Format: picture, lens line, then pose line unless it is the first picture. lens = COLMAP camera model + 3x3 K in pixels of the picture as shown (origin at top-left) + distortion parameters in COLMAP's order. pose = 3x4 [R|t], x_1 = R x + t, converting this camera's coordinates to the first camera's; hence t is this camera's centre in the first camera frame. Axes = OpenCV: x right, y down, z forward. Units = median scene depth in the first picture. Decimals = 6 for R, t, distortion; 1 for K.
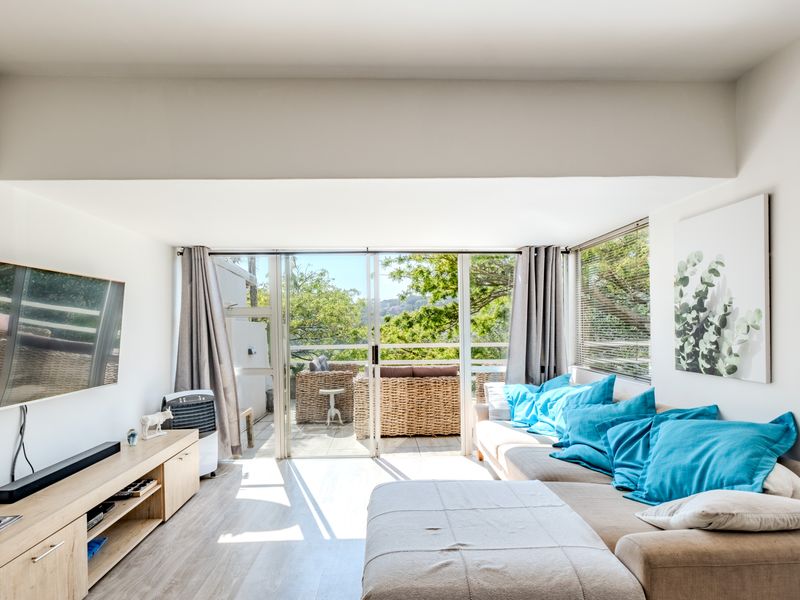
lens RADIAL K [[415.2, 0, 386.0], [0, 415.2, 332.9], [0, 0, 1]] dist [0.012377, -0.003670]
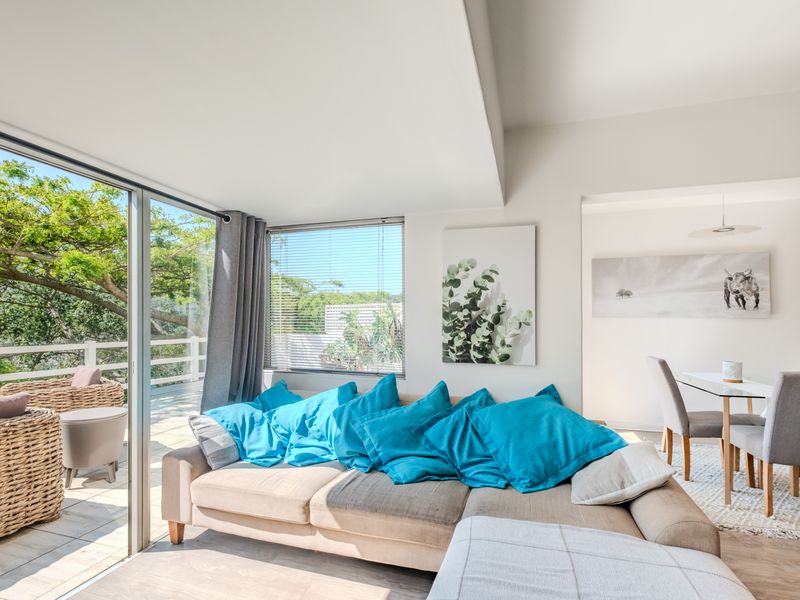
lens RADIAL K [[415.2, 0, 386.2], [0, 415.2, 315.6], [0, 0, 1]] dist [0.012377, -0.003670]
pose [[0.322138, 0.020650, 0.946467, -0.423905], [0.010608, 0.999621, -0.025420, -0.009317], [-0.946633, 0.018228, 0.321797, 0.846724]]
